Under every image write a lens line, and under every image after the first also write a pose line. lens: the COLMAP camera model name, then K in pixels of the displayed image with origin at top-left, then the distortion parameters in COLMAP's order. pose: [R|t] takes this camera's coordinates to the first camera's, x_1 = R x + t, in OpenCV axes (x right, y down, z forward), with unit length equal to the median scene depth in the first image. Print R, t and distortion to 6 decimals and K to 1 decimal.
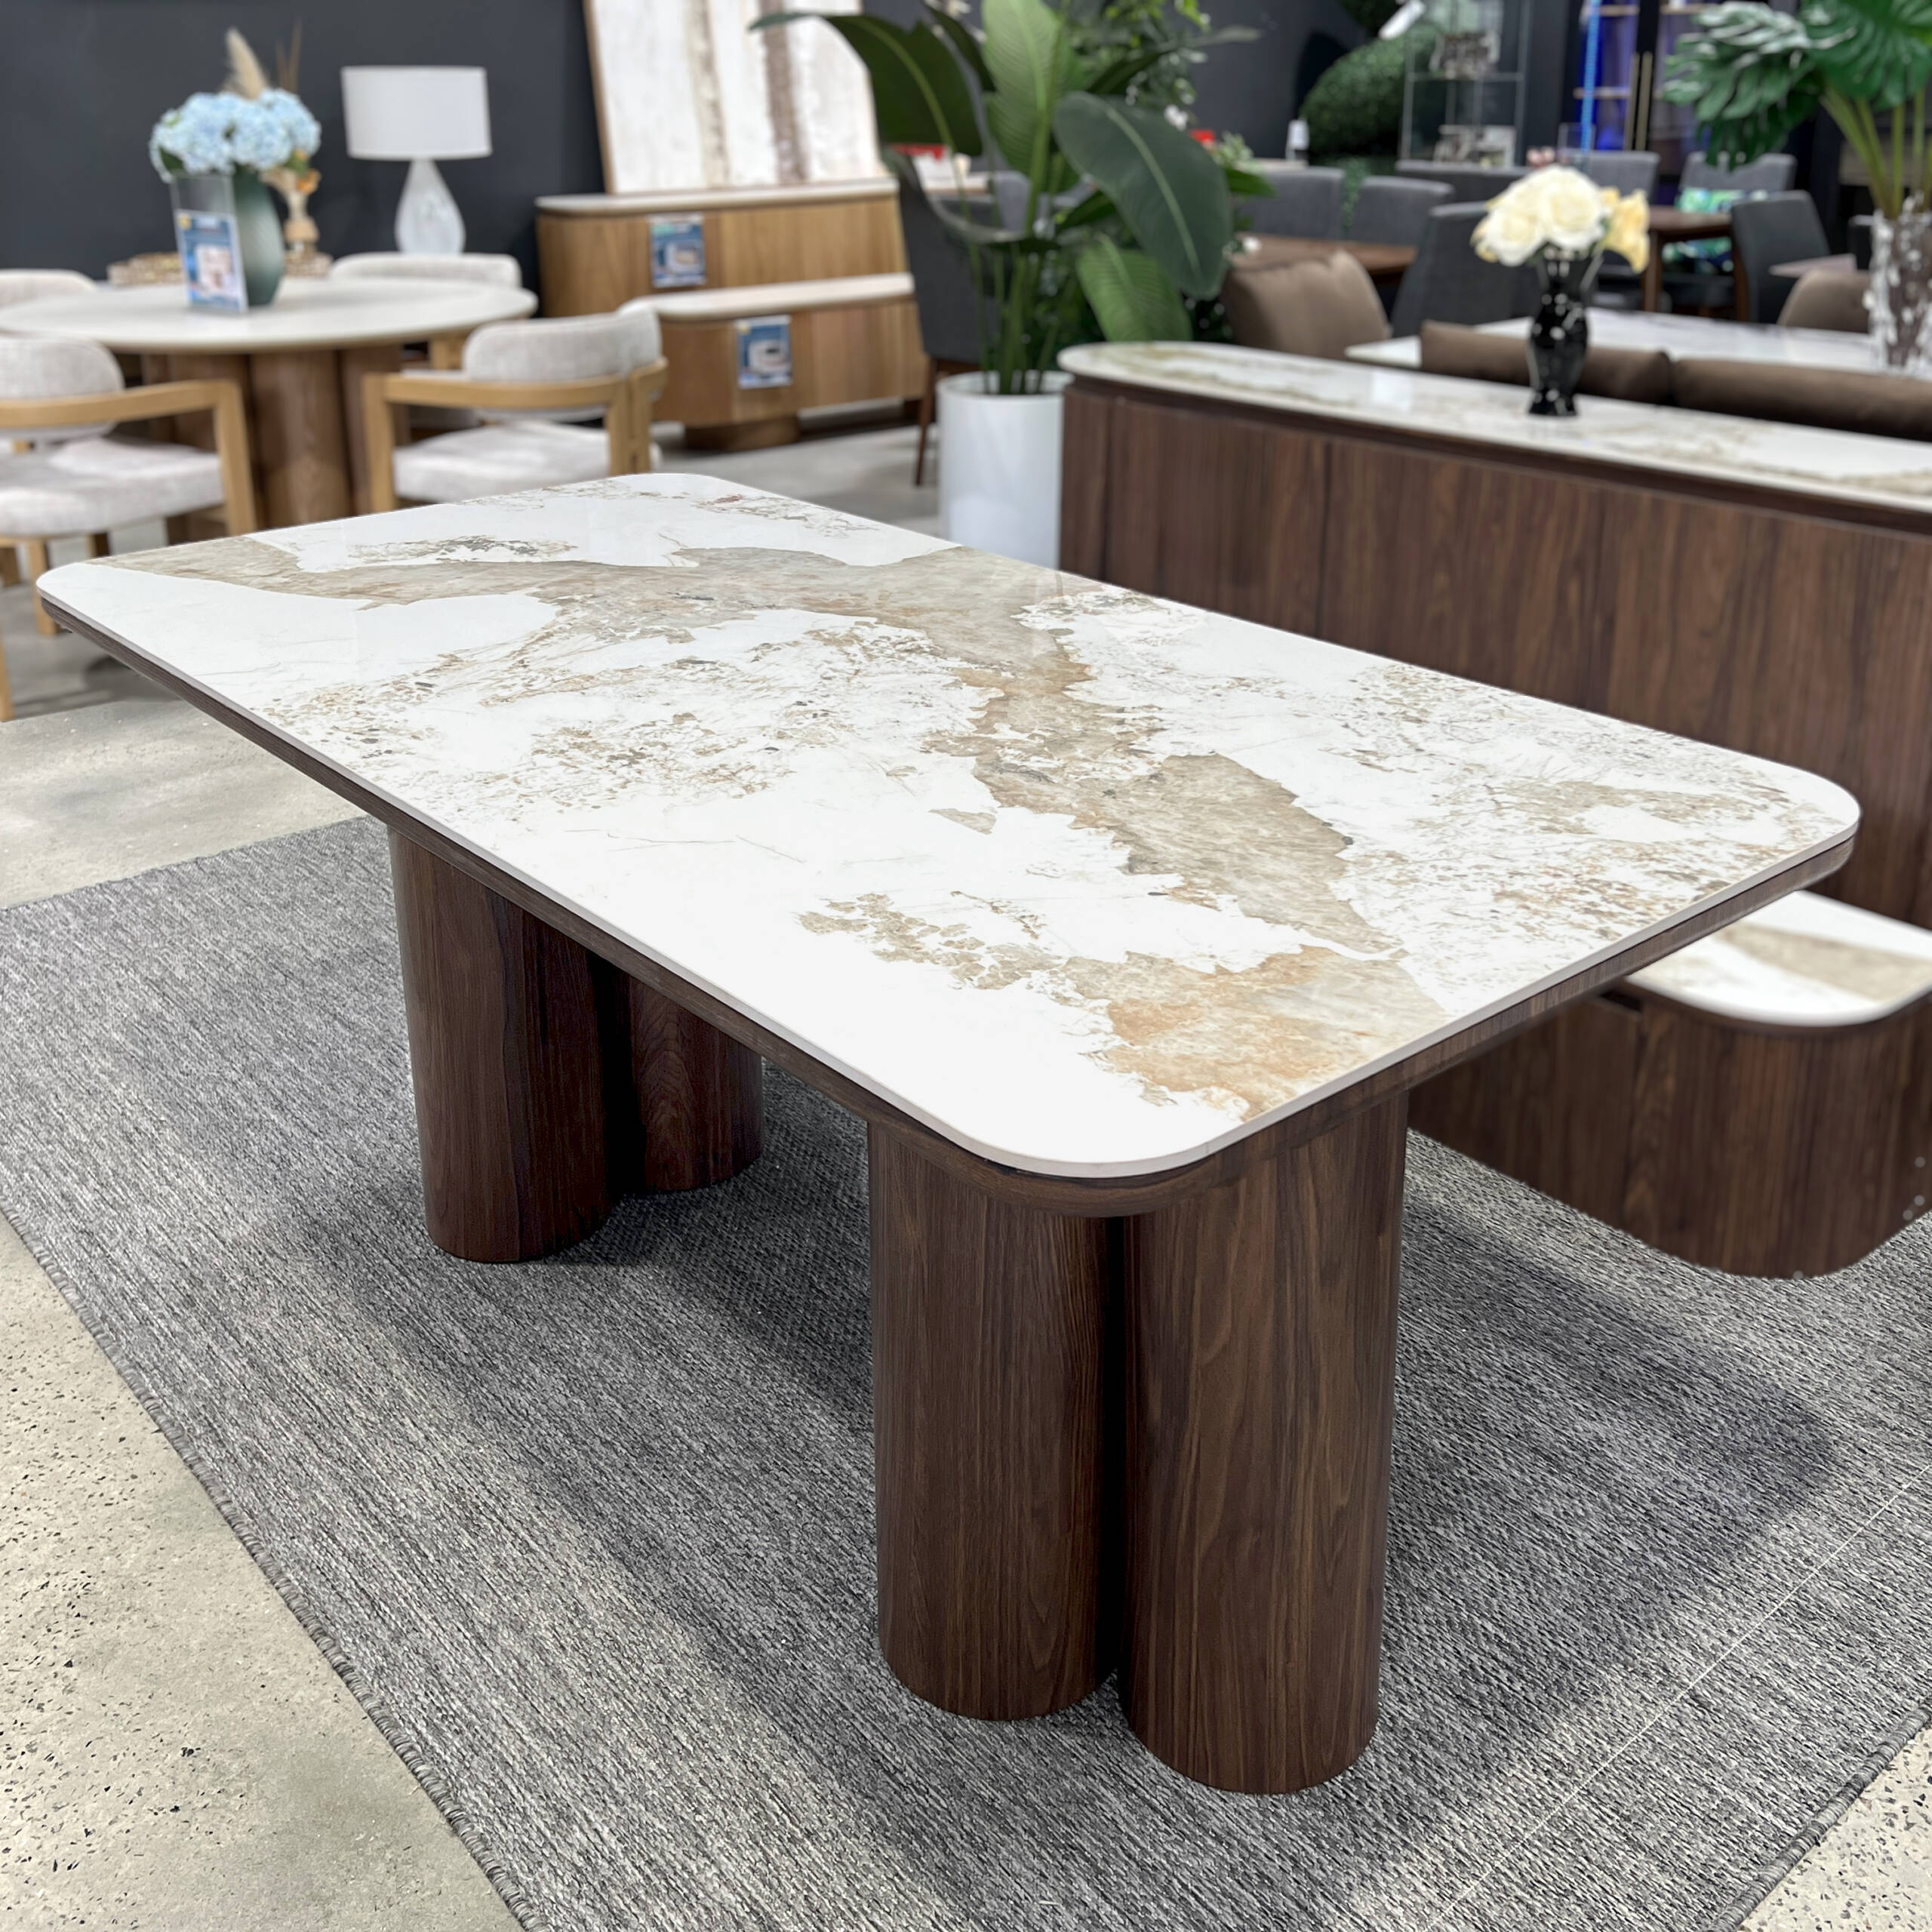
lens RADIAL K [[1895.3, 0, 973.5], [0, 1895.3, 1022.3], [0, 0, 1]] dist [0.027080, -0.029246]
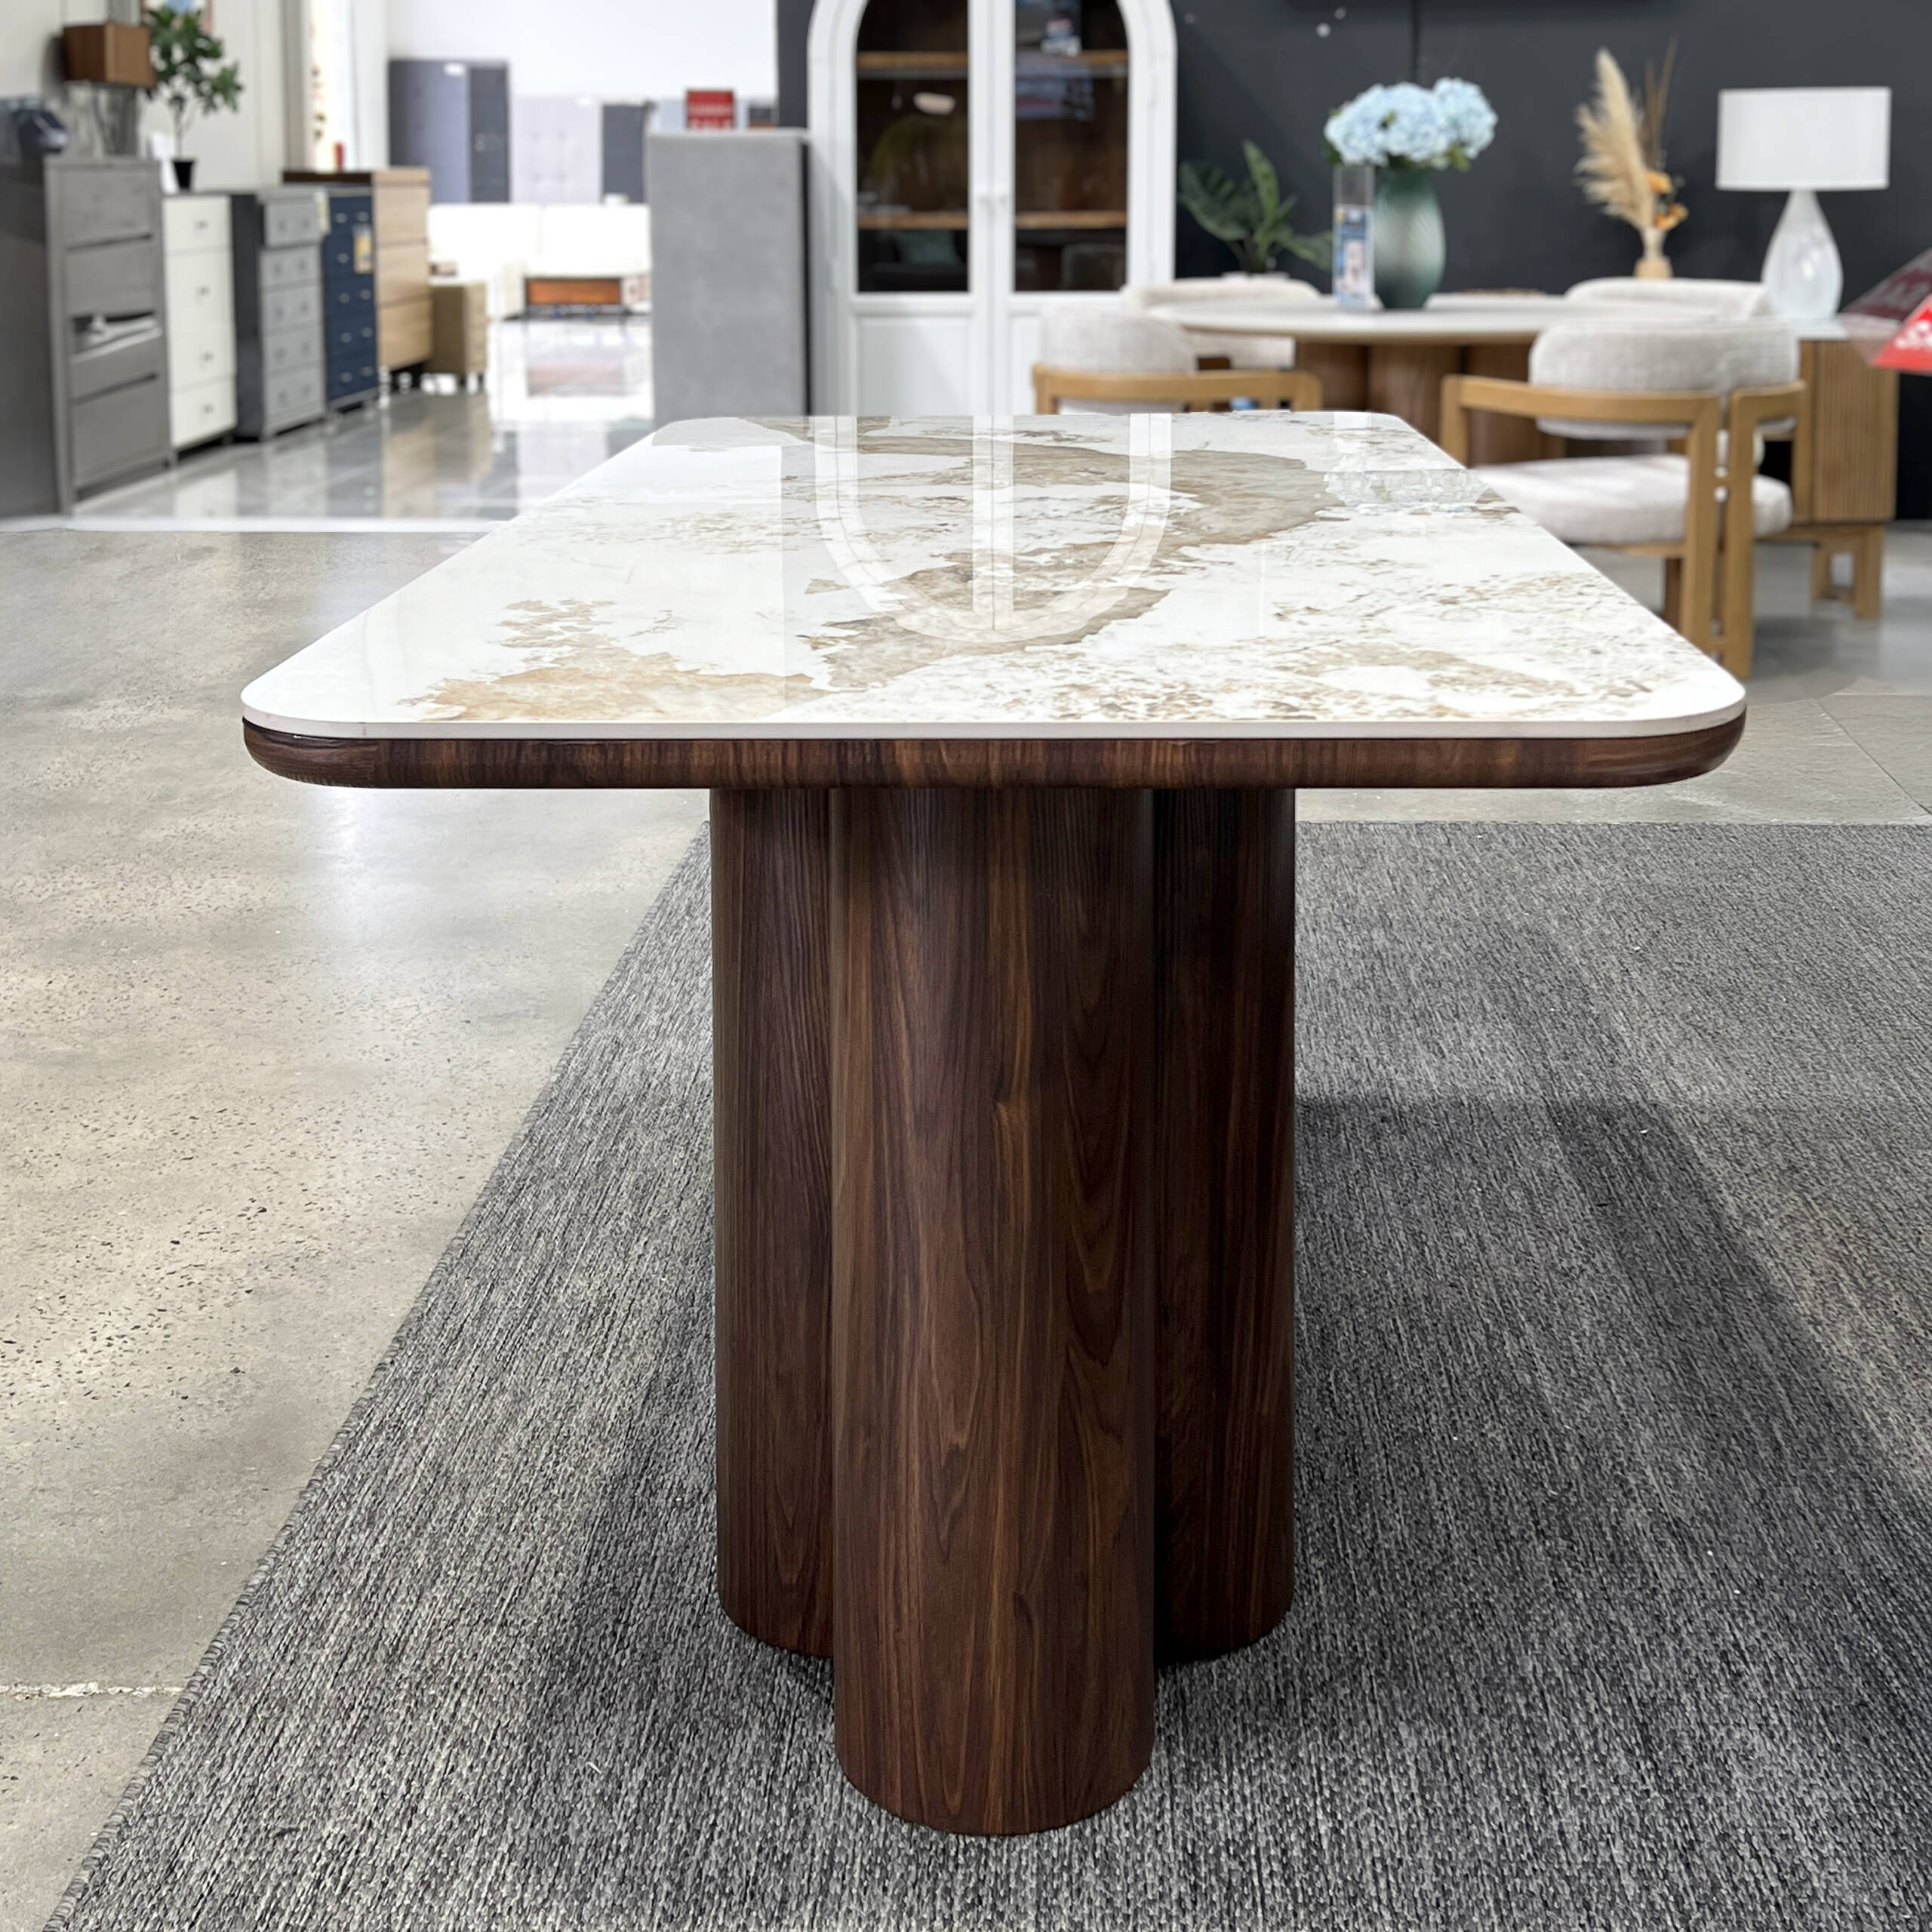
lens RADIAL K [[2442.4, 0, 966.0], [0, 2442.4, 966.0], [0, 0, 1]] dist [0.016386, 0.018575]
pose [[0.727465, 0.208531, -0.653689, 0.703898], [-0.306767, 0.951026, -0.038005, 0.074476], [0.613750, 0.228177, 0.755808, 0.132351]]
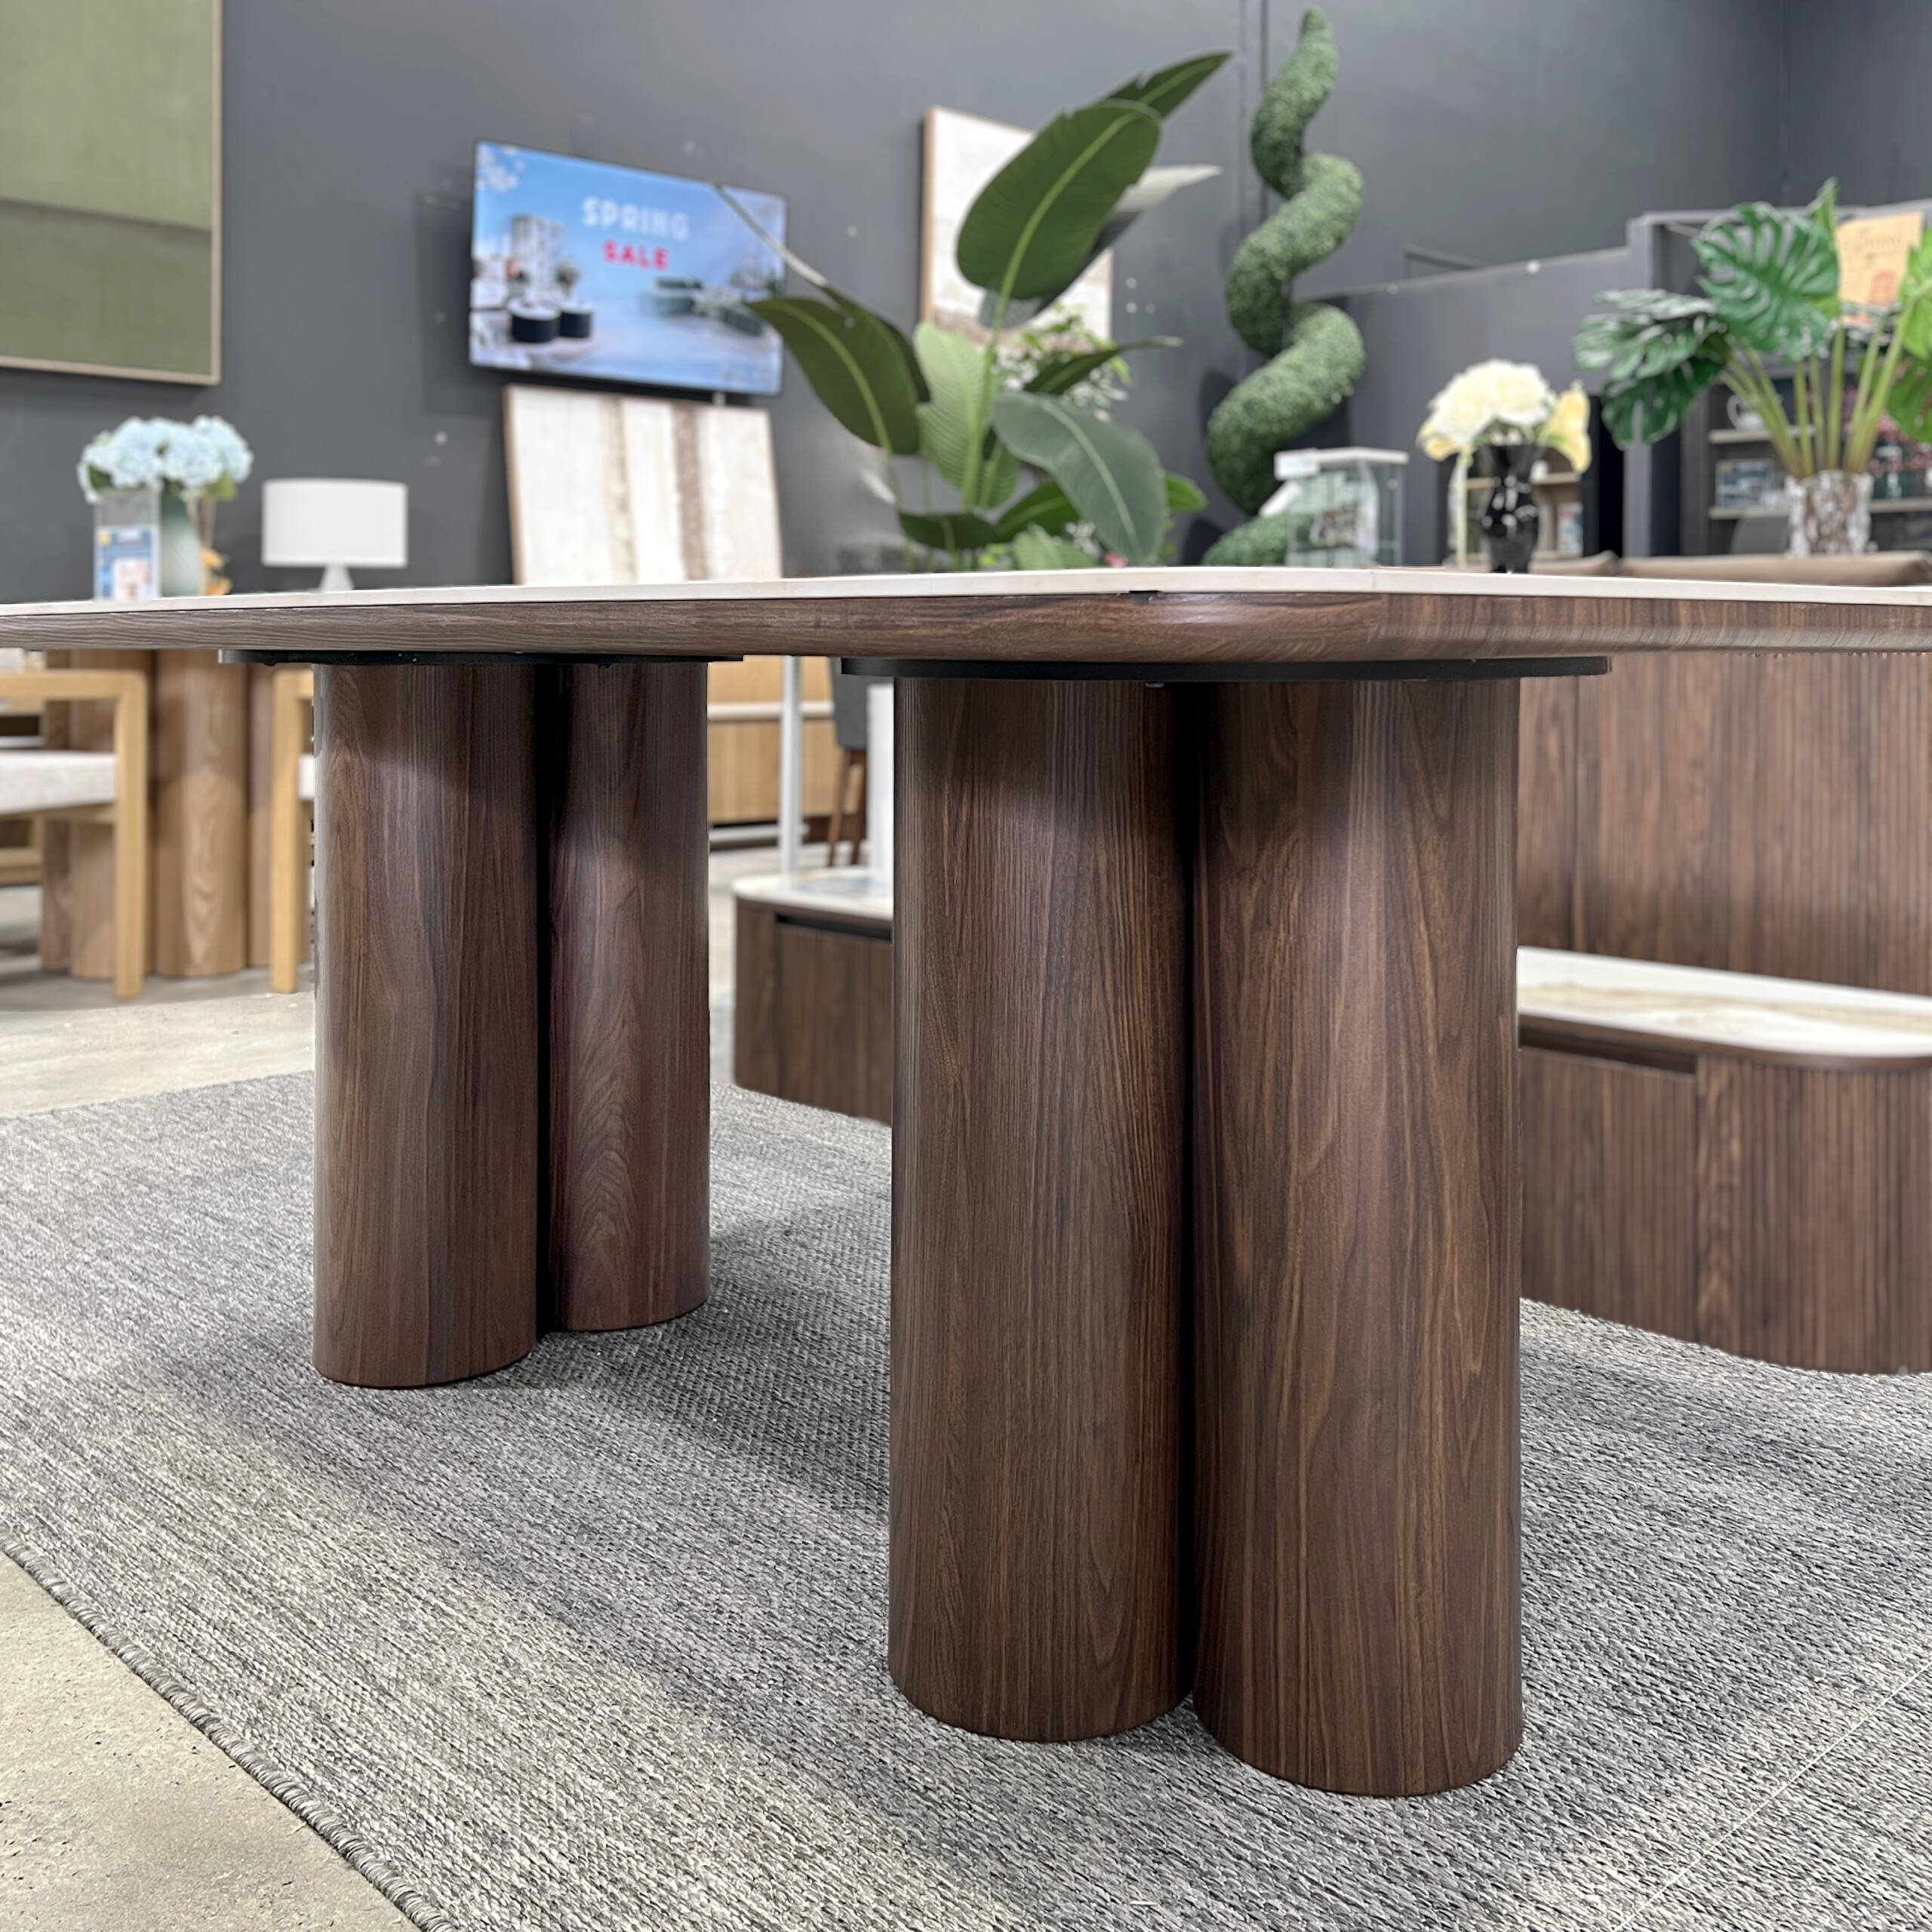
lens RADIAL K [[2018.8, 0, 959.2], [0, 2018.8, 1016.1], [0, 0, 1]] dist [0.005600, 0.016410]
pose [[0.998417, 0.000612, 0.056249, -0.065776], [0.015906, 0.956060, -0.292739, 0.294200], [-0.053957, 0.293171, 0.954536, 0.101417]]
